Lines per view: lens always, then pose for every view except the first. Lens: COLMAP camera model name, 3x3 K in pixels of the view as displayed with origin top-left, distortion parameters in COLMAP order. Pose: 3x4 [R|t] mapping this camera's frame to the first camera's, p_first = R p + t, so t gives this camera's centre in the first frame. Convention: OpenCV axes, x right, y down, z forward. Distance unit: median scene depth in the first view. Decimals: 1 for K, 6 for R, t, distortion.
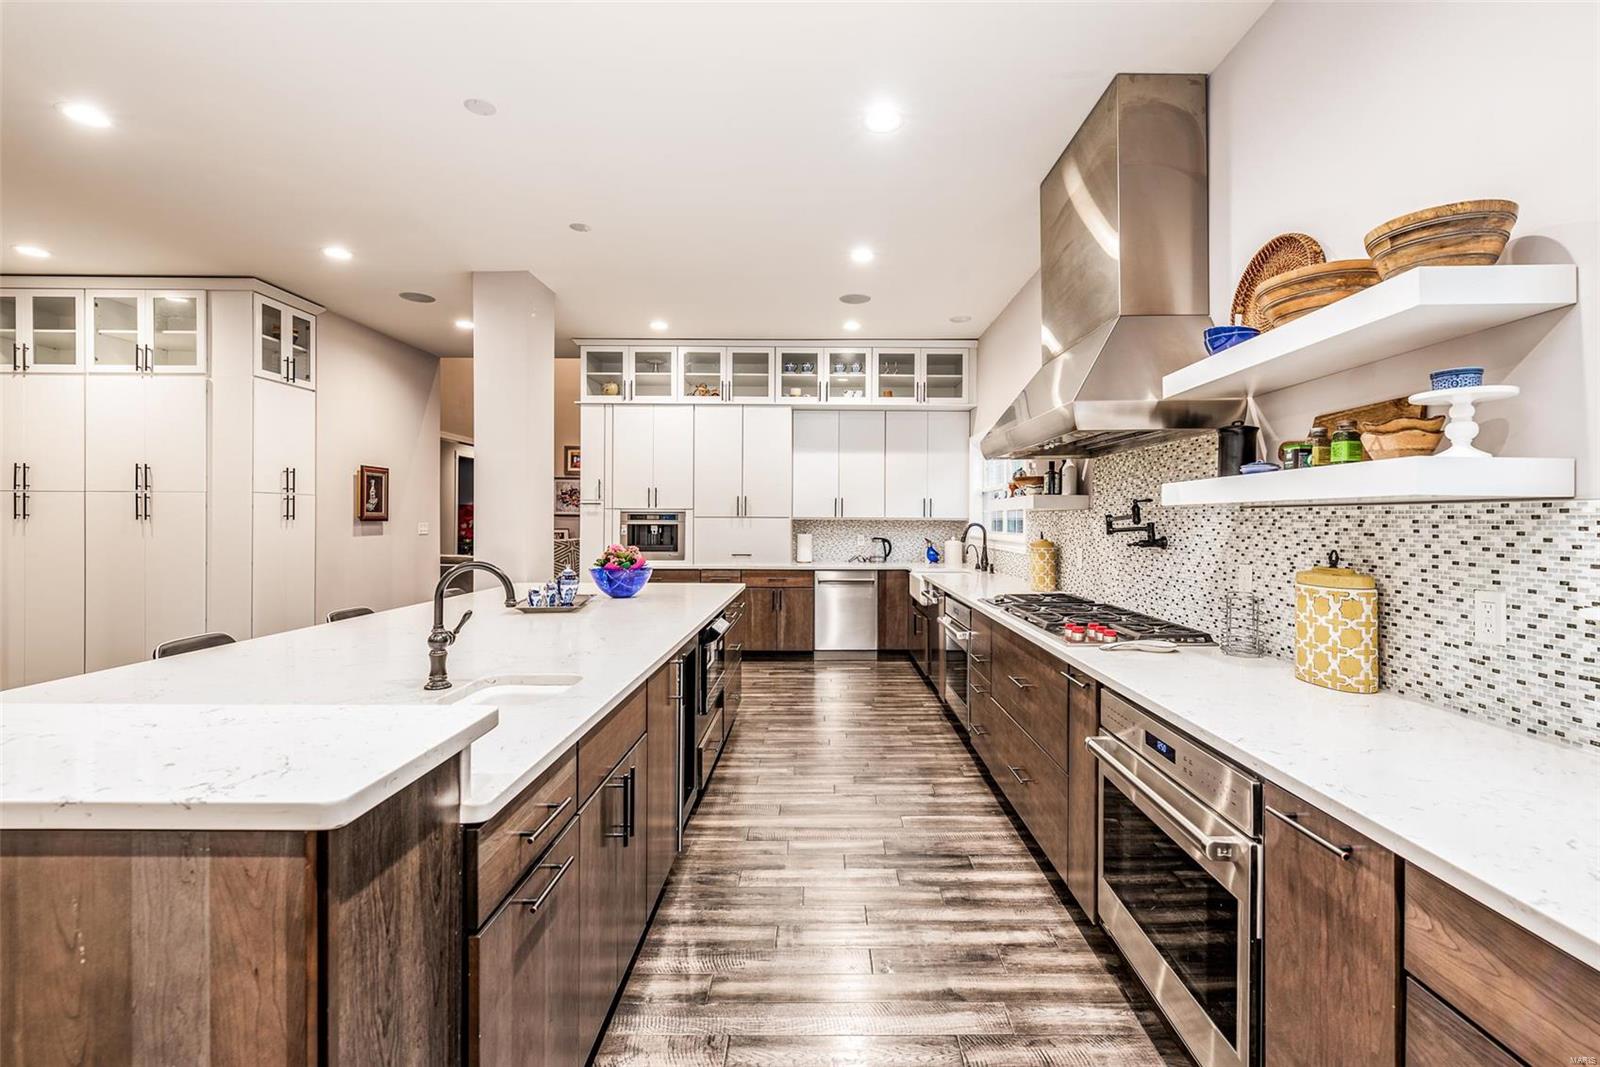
lens RADIAL K [[707.4, 0, 800.5], [0, 707.4, 524.6], [0, 0, 1]] dist [0.007040, -0.001062]
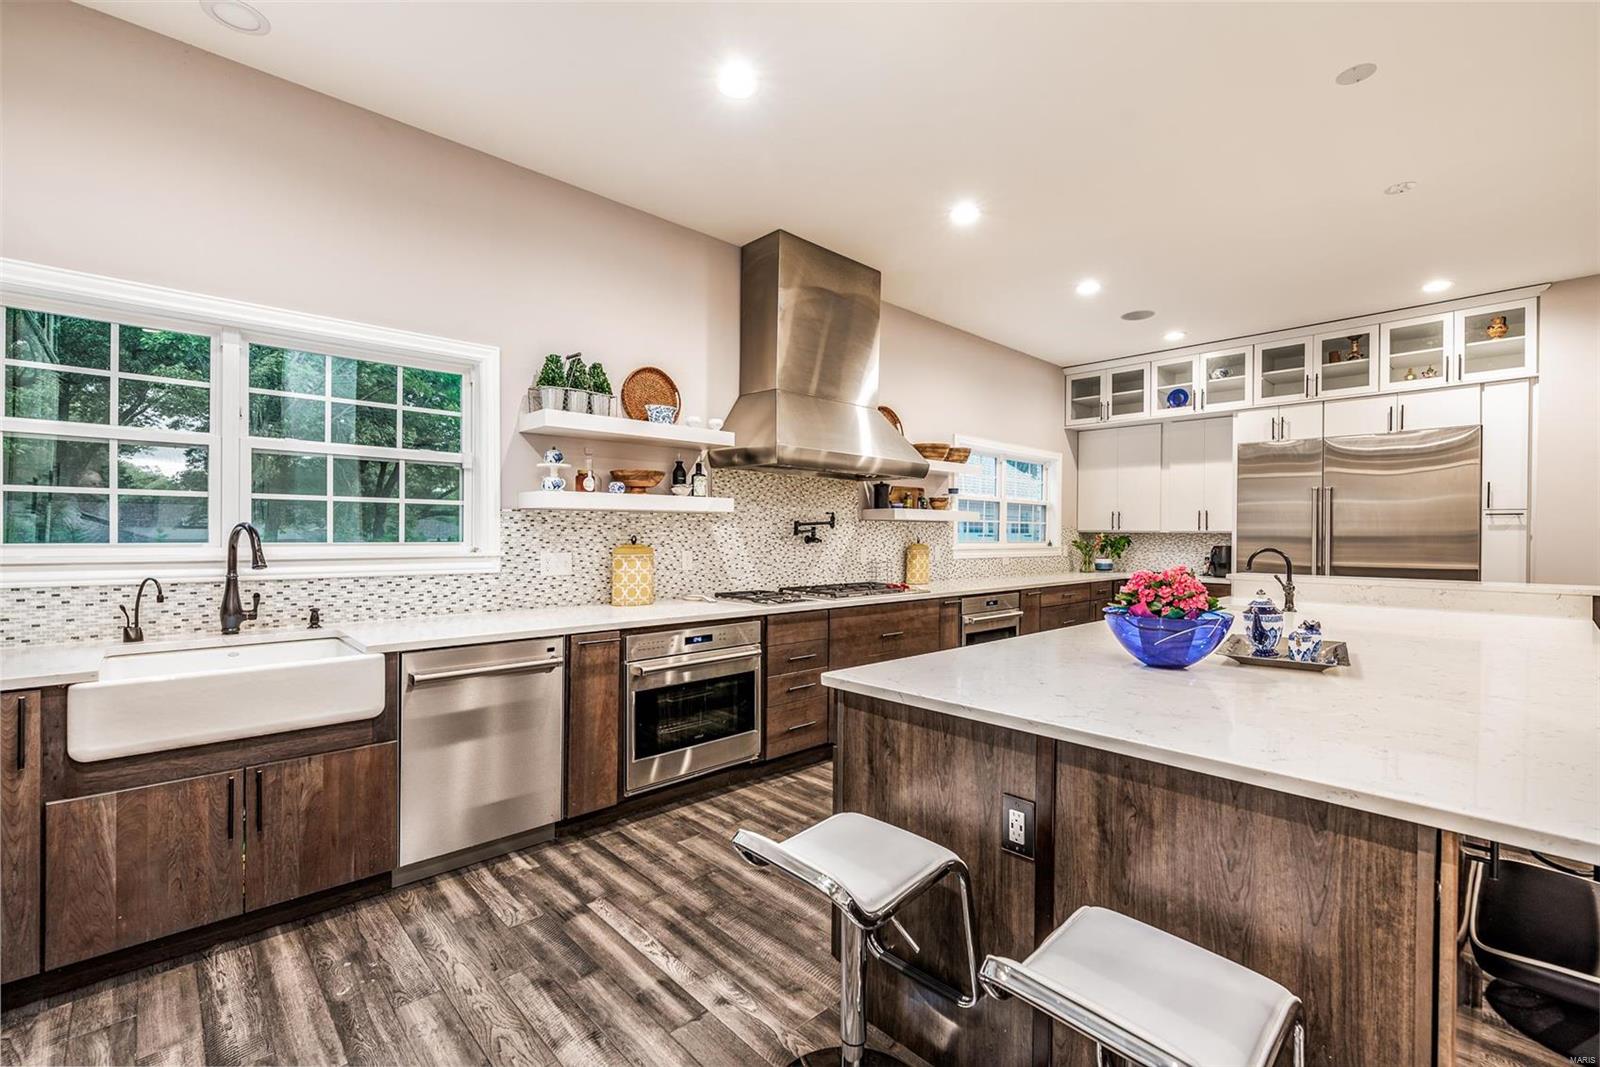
lens RADIAL K [[707.4, 0, 812.2], [0, 707.4, 535.3], [0, 0, 1]] dist [0.007040, -0.001062]
pose [[-0.718917, -0.010953, 0.695010, -0.561445], [-0.003765, 0.999923, 0.011863, -0.002574], [-0.695086, 0.005912, -0.718903, 2.022407]]
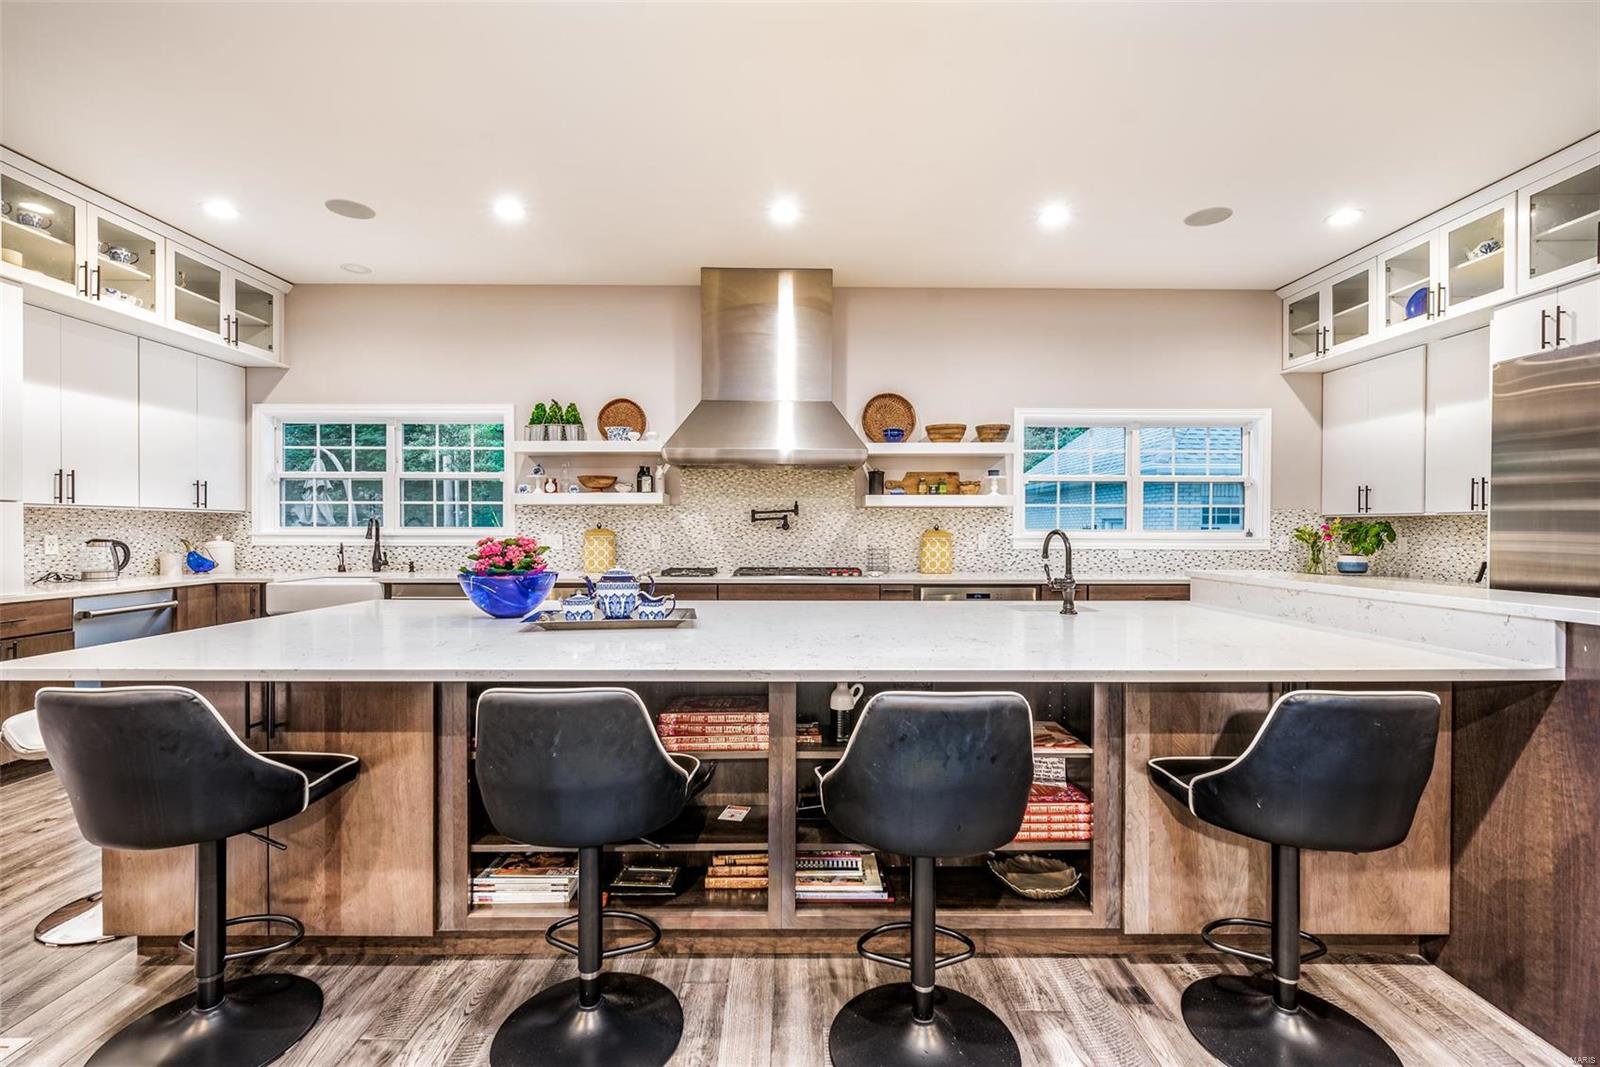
lens RADIAL K [[707.4, 0, 801.2], [0, 707.4, 532.7], [0, 0, 1]] dist [0.007040, -0.001062]
pose [[-0.033021, -0.008238, 0.999421, -1.183147], [0.006261, 0.999945, 0.008449, 0.025738], [-0.999435, 0.006536, -0.032968, 0.970597]]
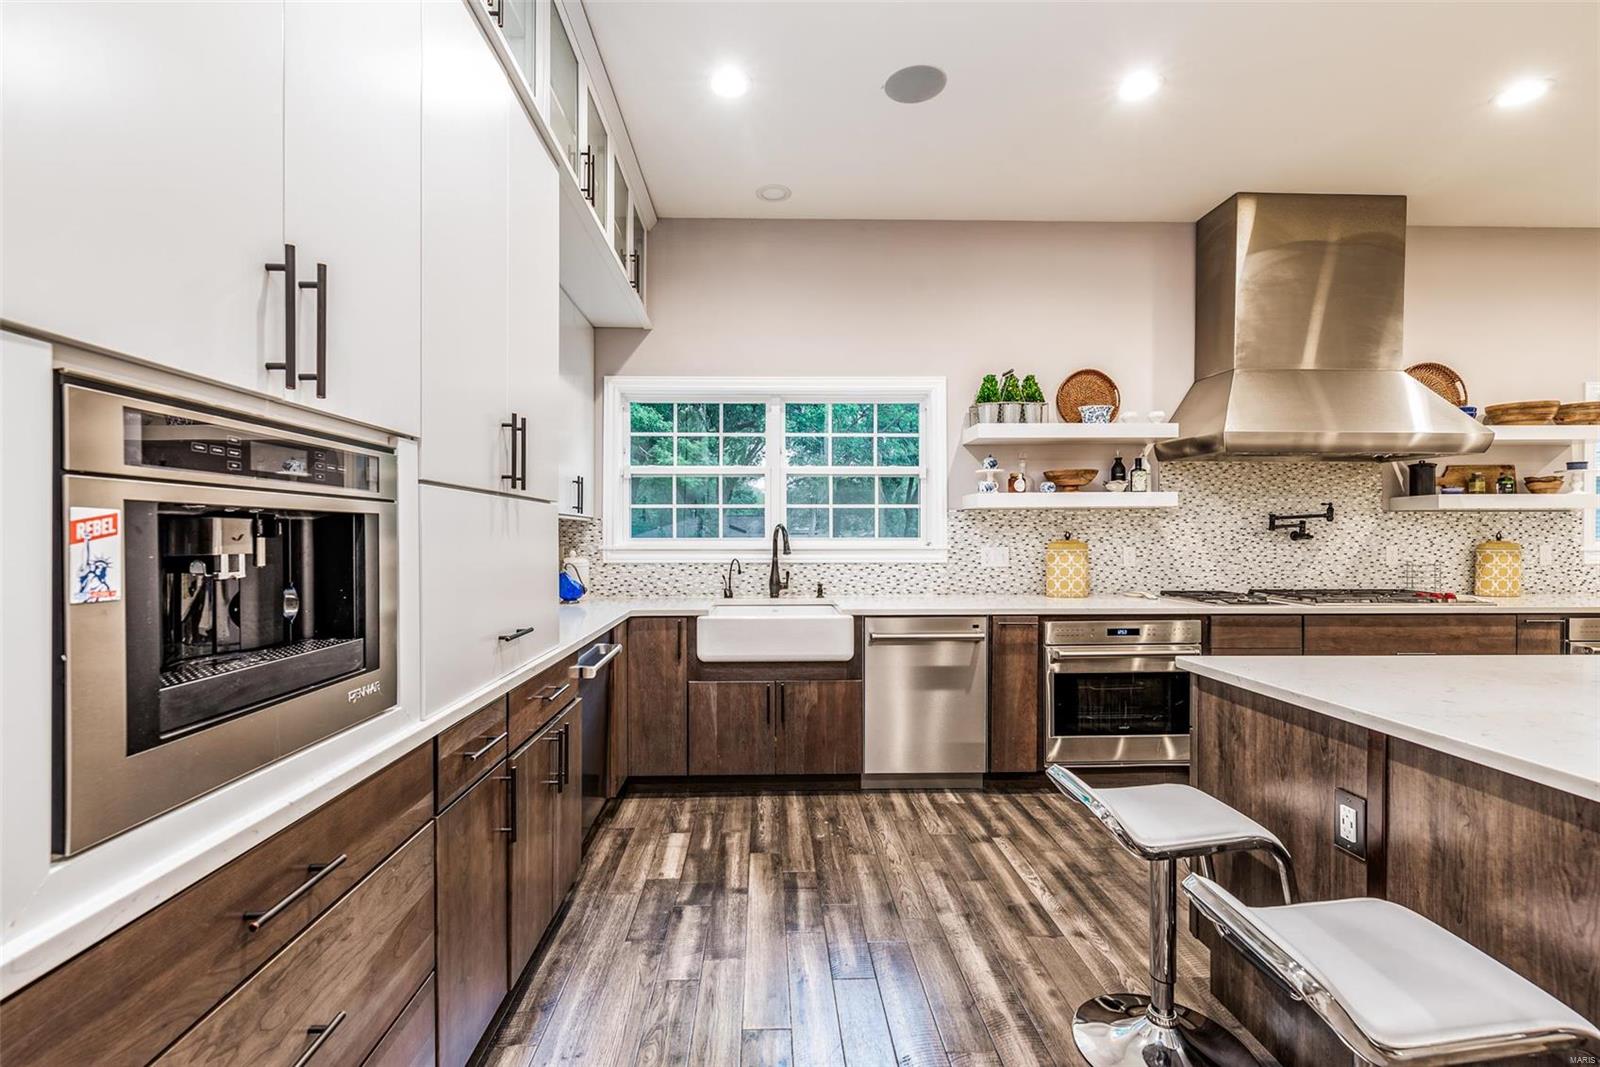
lens RADIAL K [[707.4, 0, 765.5], [0, 707.4, 534.4], [0, 0, 1]] dist [0.007040, -0.001062]
pose [[-0.057080, -0.004428, 0.998360, -0.746048], [0.008943, 0.999948, 0.004947, 0.006990], [-0.998330, 0.009211, -0.057037, 1.985634]]
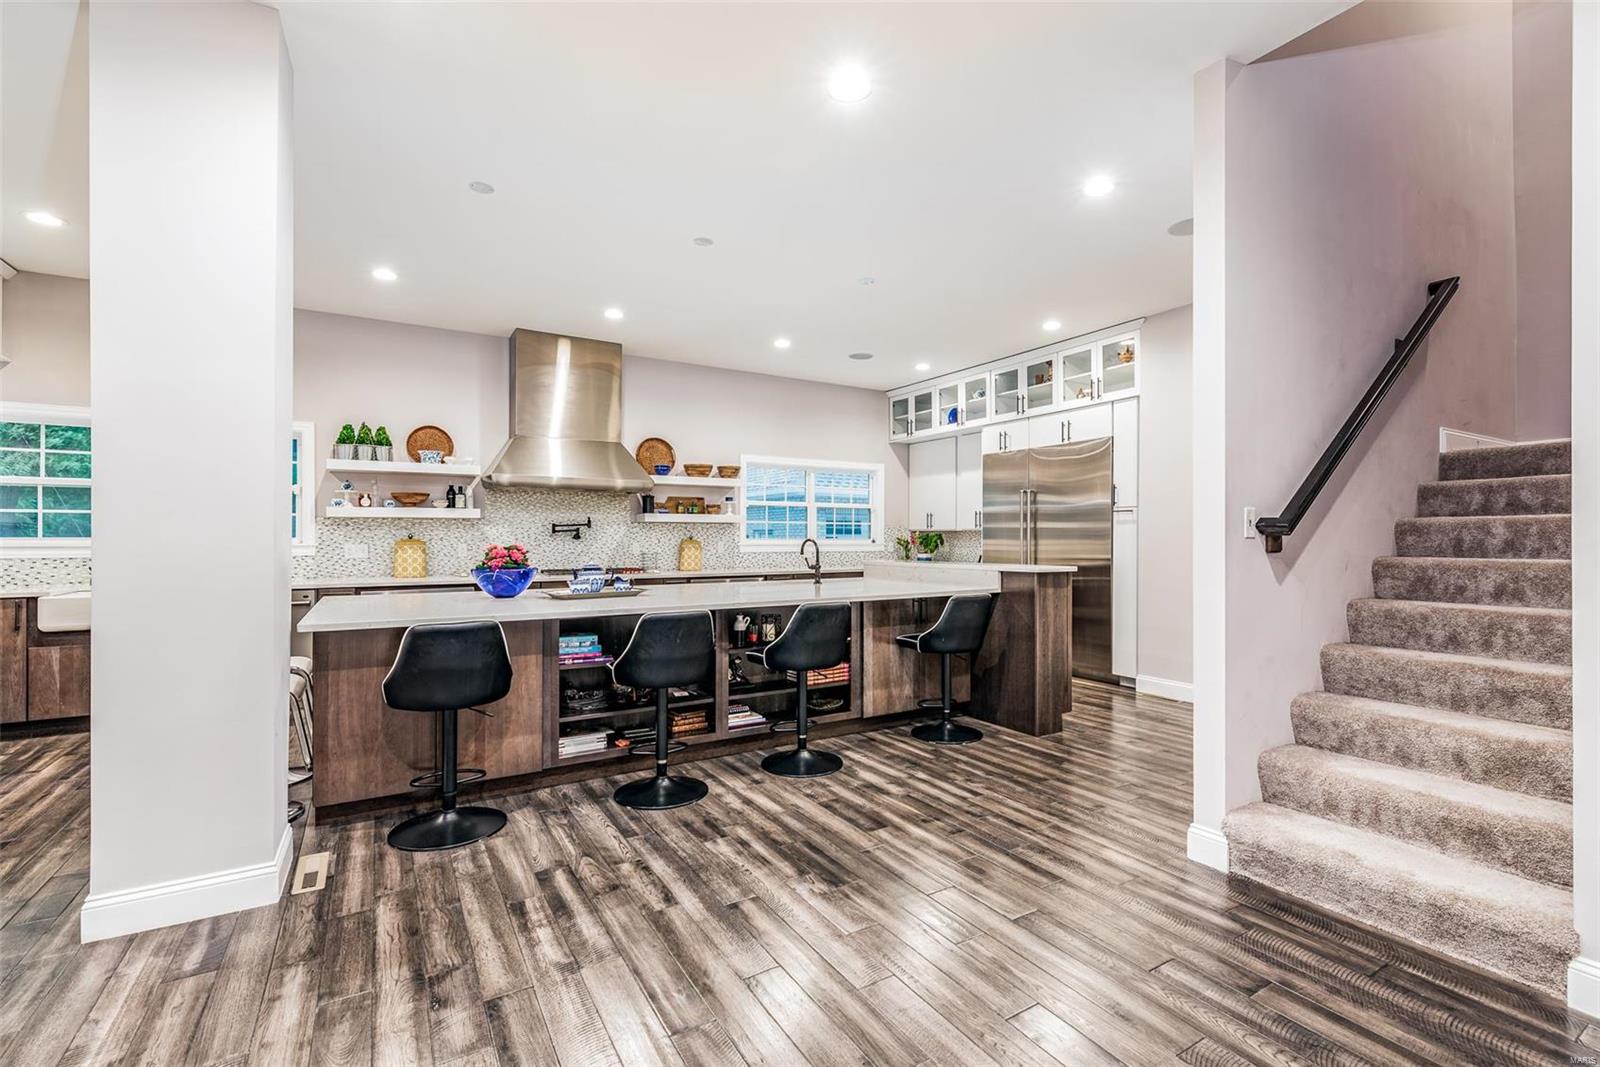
lens RADIAL K [[707.4, 0, 822.6], [0, 707.4, 540.9], [0, 0, 1]] dist [0.007040, -0.001062]
pose [[-0.547279, -0.006219, 0.836927, -1.697433], [0.005421, 0.999925, 0.010975, 0.017580], [-0.836933, 0.010544, -0.547204, 1.497948]]
